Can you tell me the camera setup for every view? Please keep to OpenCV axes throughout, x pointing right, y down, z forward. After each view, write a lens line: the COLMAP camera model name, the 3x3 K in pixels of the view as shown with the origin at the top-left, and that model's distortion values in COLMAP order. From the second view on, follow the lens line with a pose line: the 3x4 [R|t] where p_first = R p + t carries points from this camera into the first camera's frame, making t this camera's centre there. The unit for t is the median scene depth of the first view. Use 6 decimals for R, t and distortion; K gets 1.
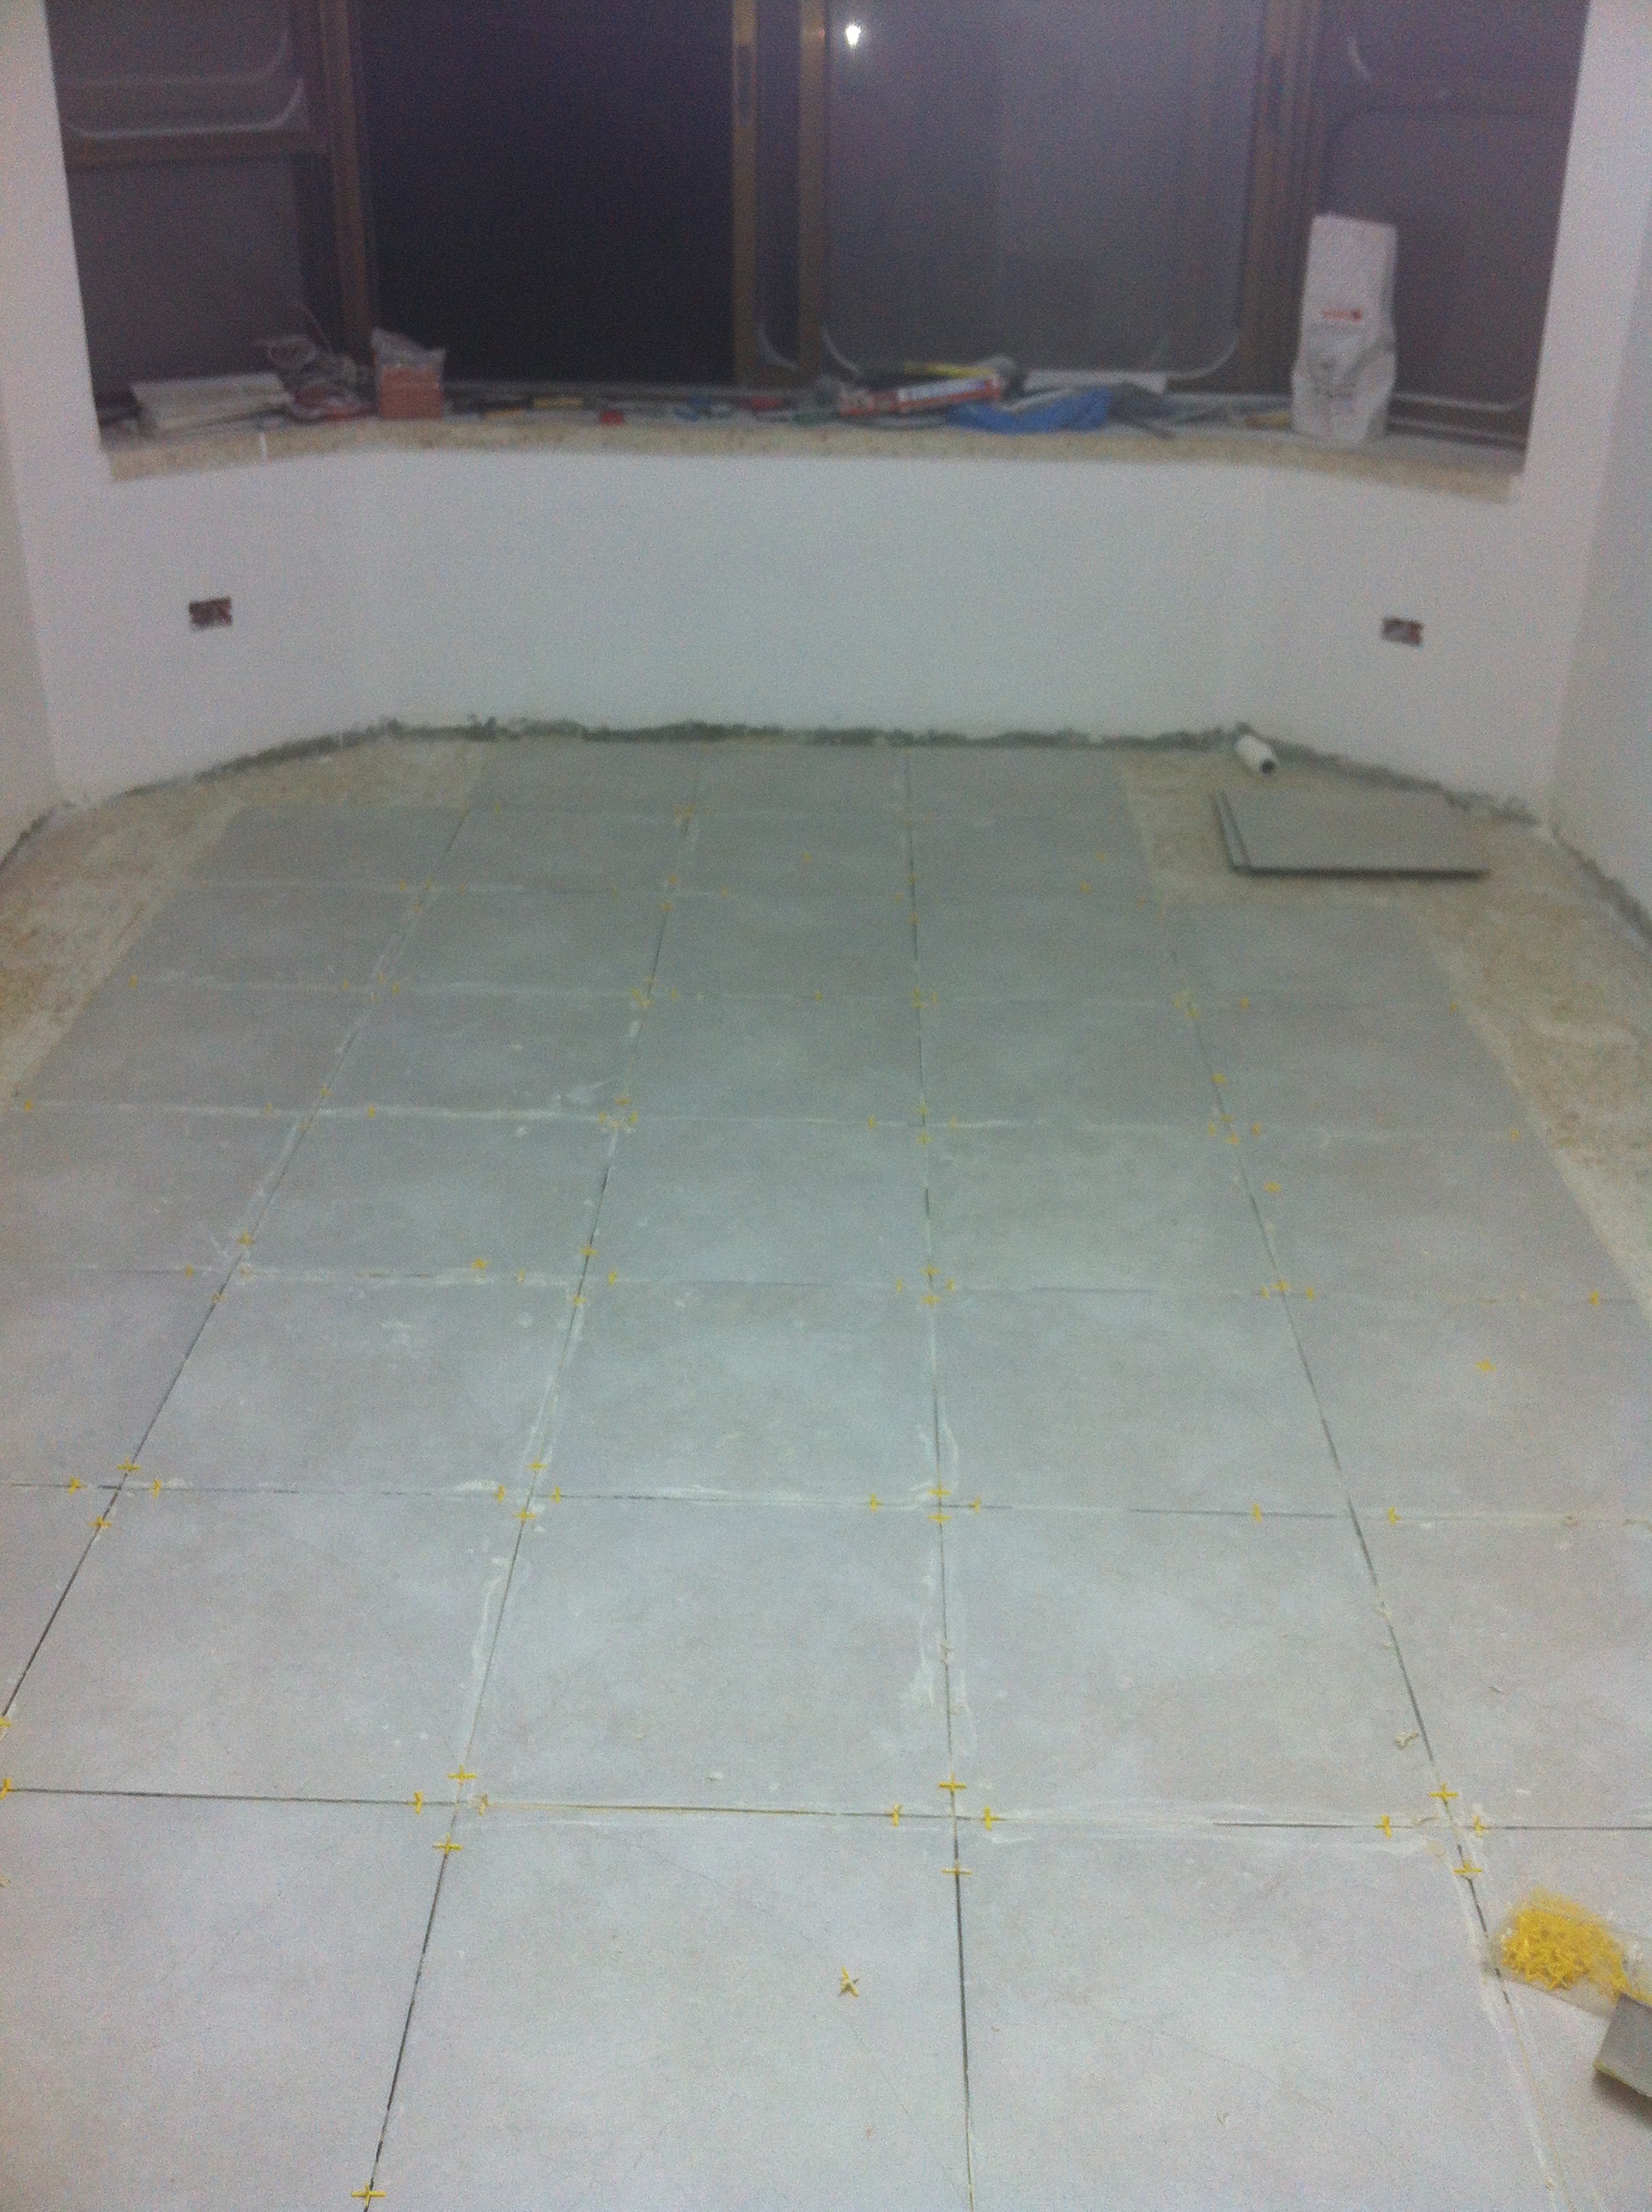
lens RADIAL K [[2120.5, 0, 831.7], [0, 2120.5, 1108.3], [0, 0, 1]] dist [0.099173, -0.303355]
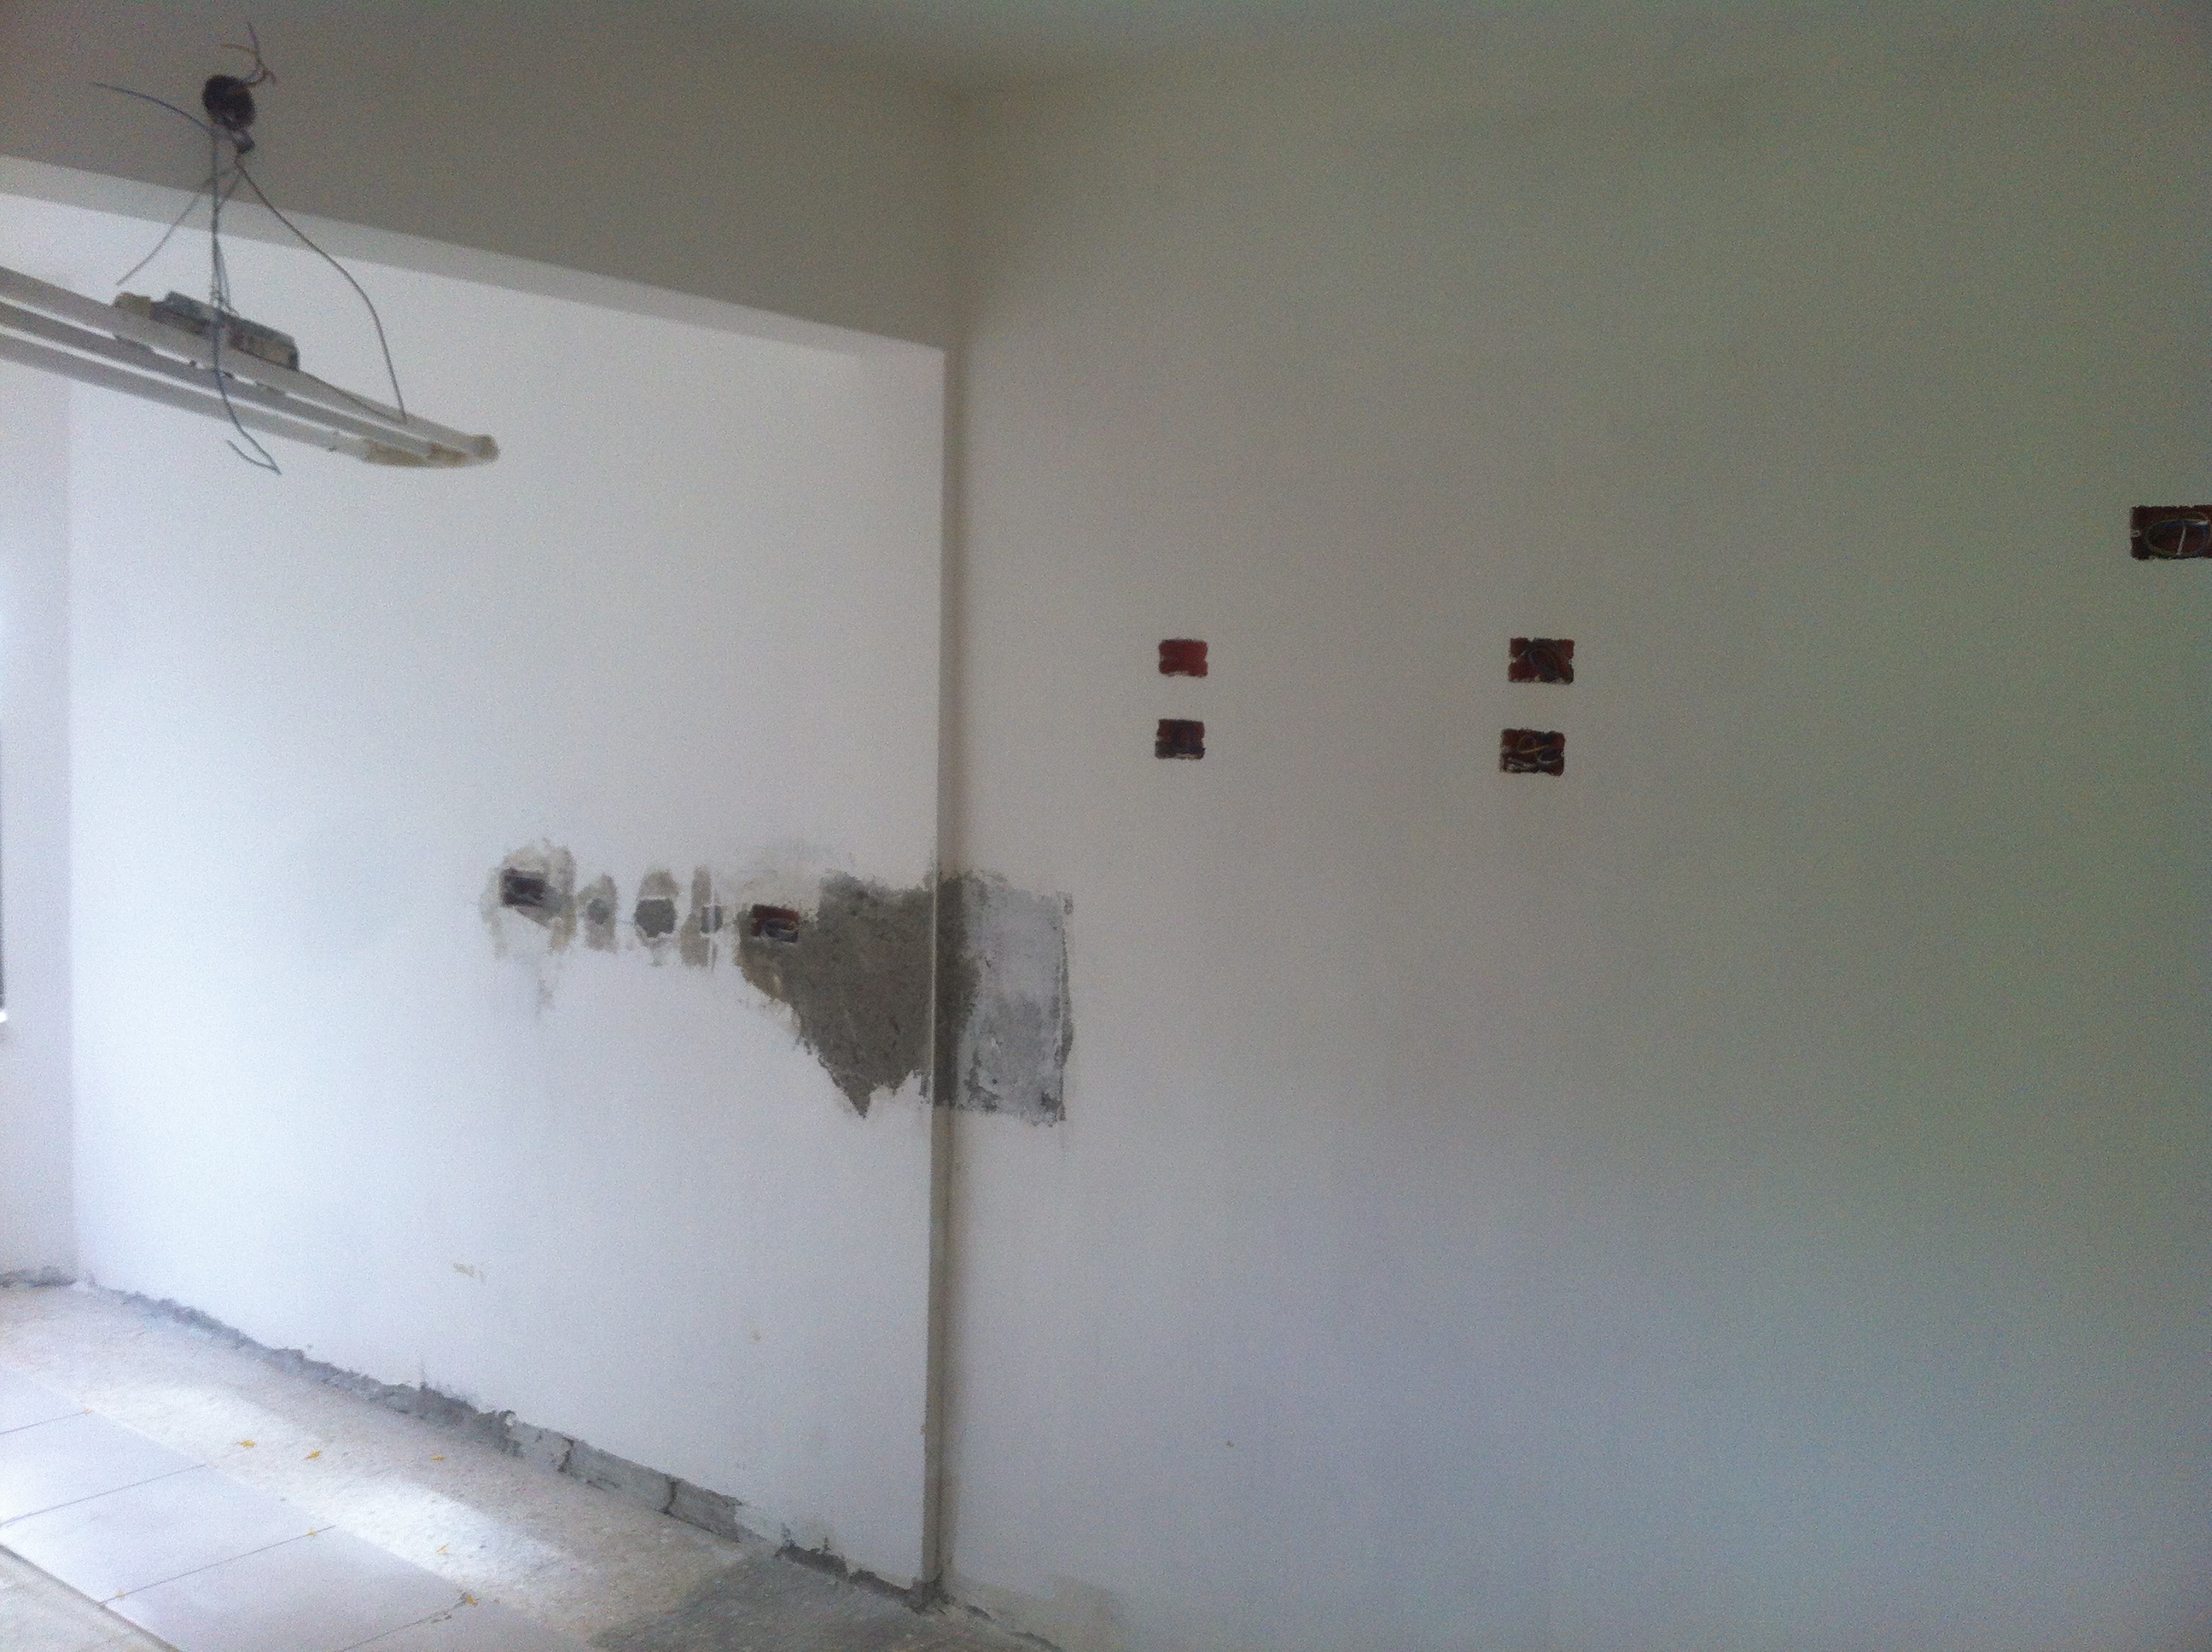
lens RADIAL K [[2116.1, 0, 1106.0], [0, 2116.1, 826.0], [0, 0, 1]] dist [0.104521, -0.339819]
pose [[0.595240, -0.057509, 0.801487, -0.275573], [0.351285, 0.915697, -0.195185, 0.073325], [-0.722695, 0.397732, 0.565262, -0.231019]]
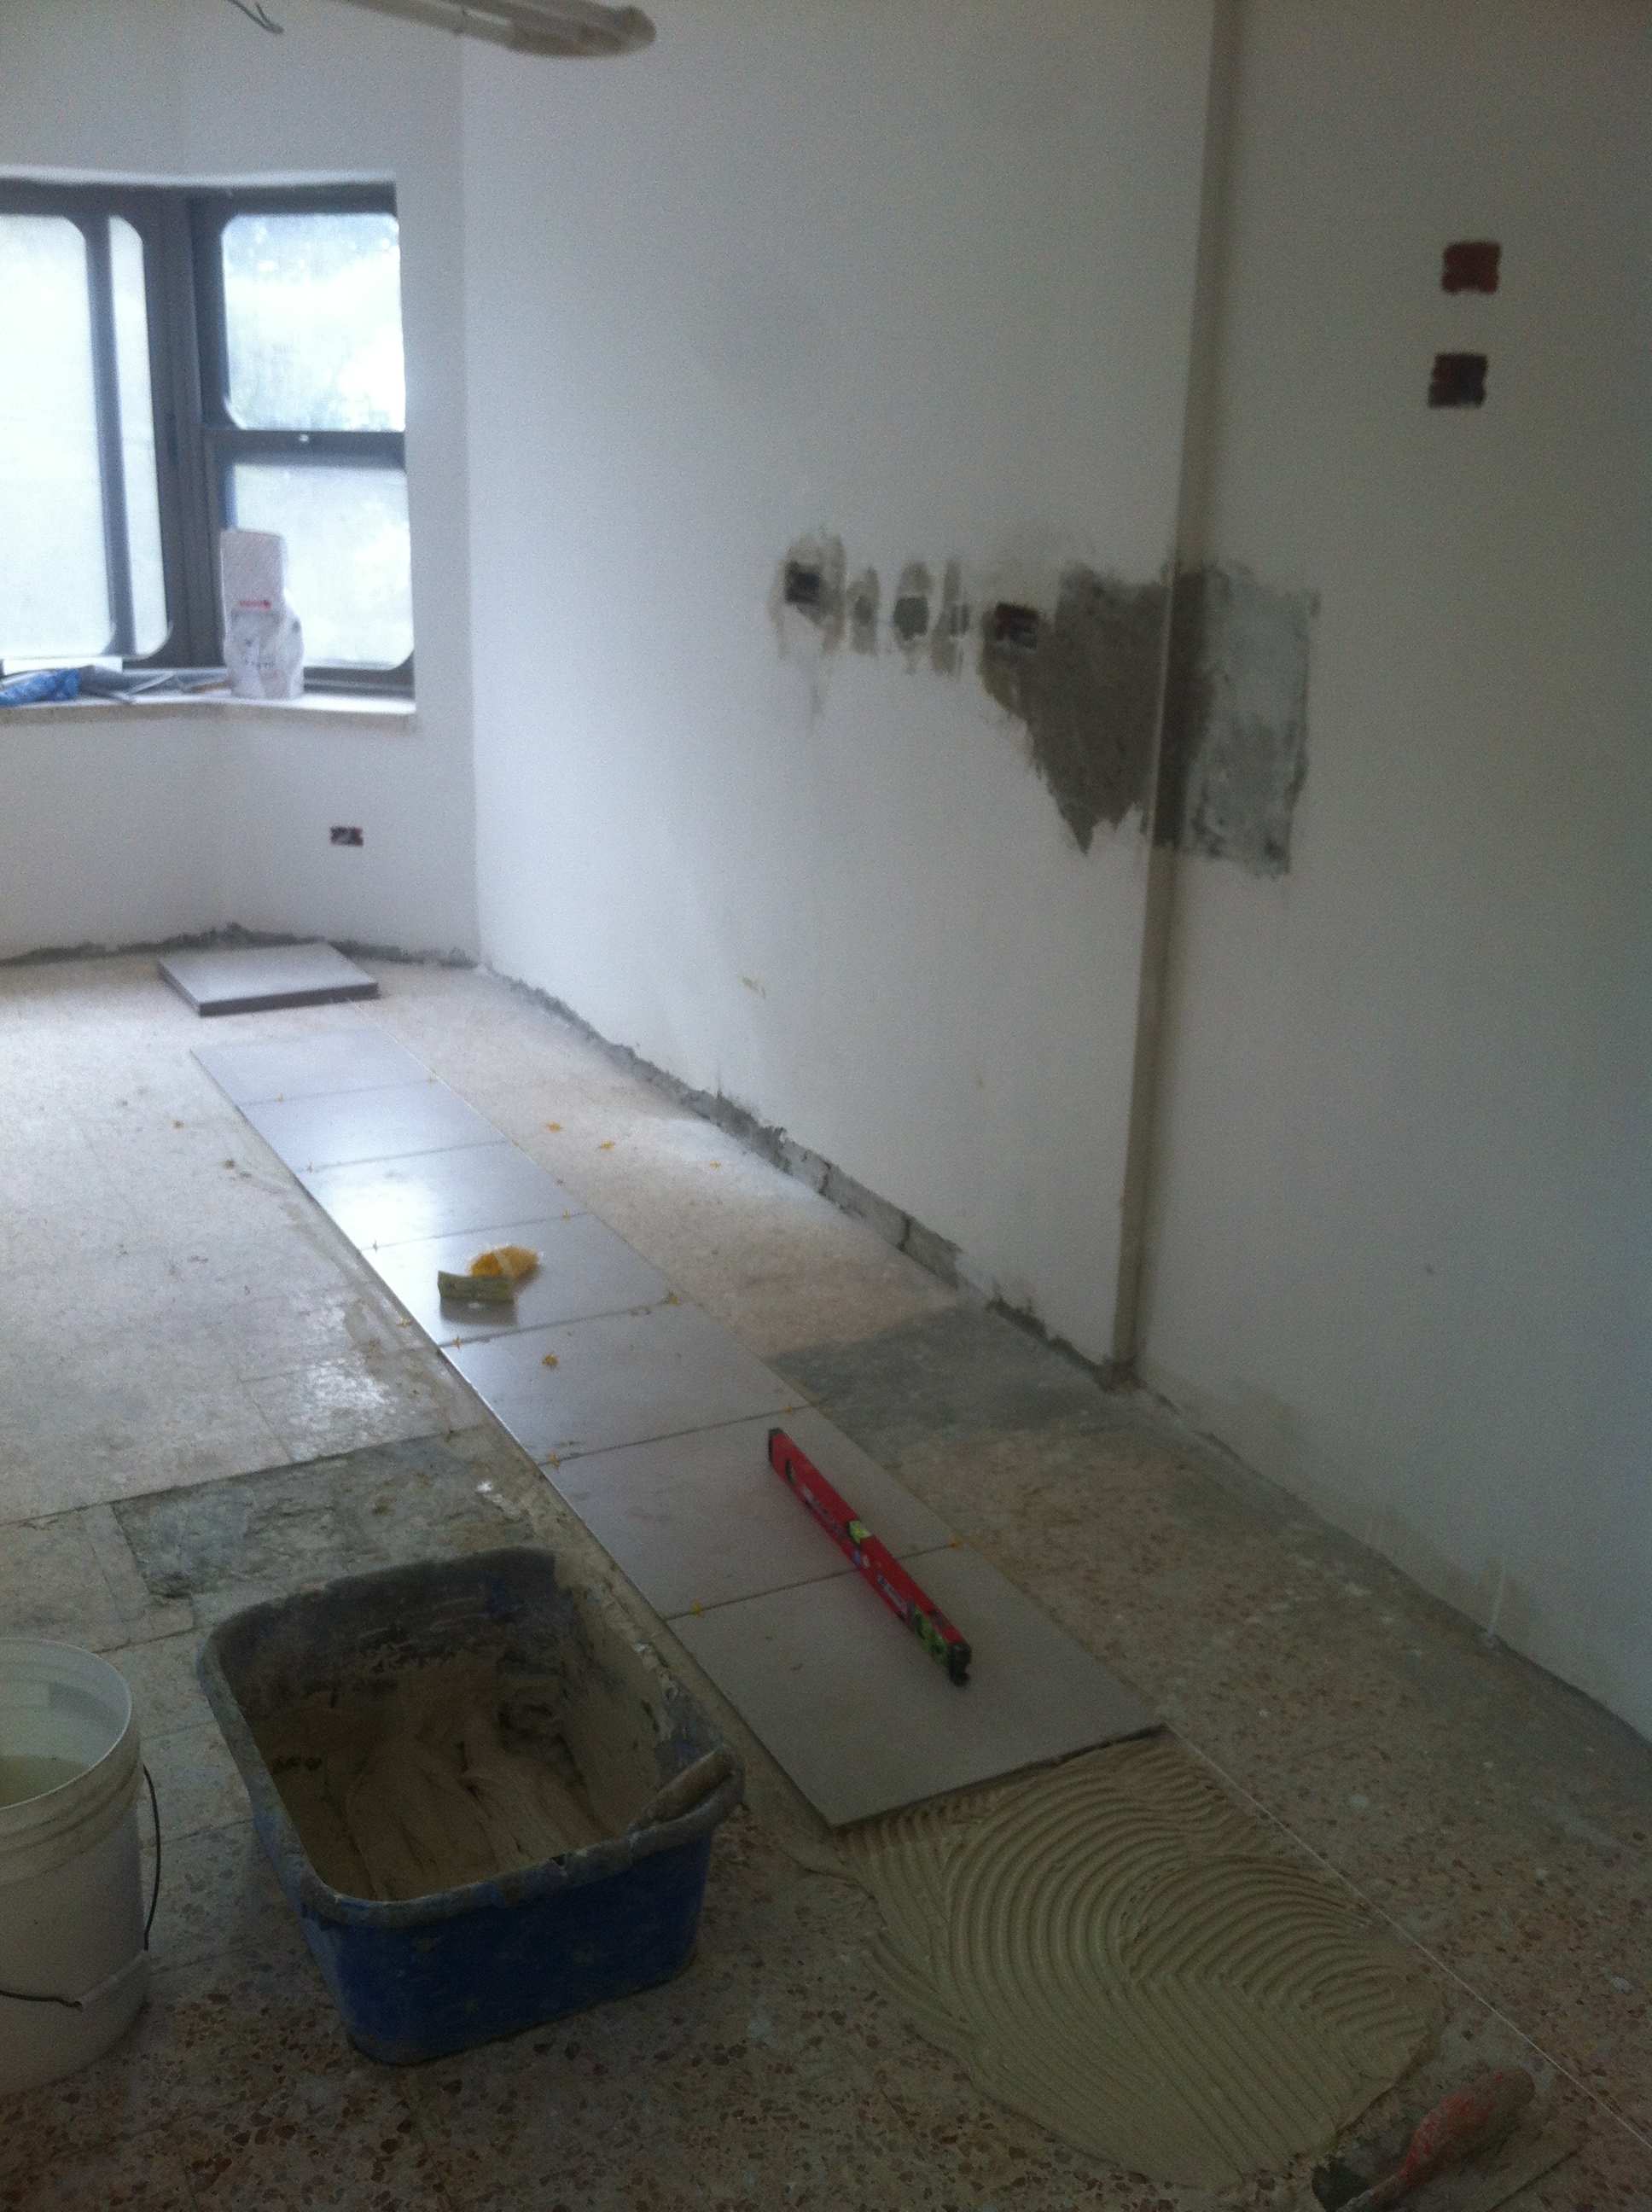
lens RADIAL K [[2116.1, 0, 820.4], [0, 2116.1, 1118.5], [0, 0, 1]] dist [0.104521, -0.339819]
pose [[0.873152, -0.146700, 0.464849, -0.106020], [0.209509, 0.974004, -0.086151, 0.113906], [-0.440127, 0.172614, 0.881188, -0.233628]]
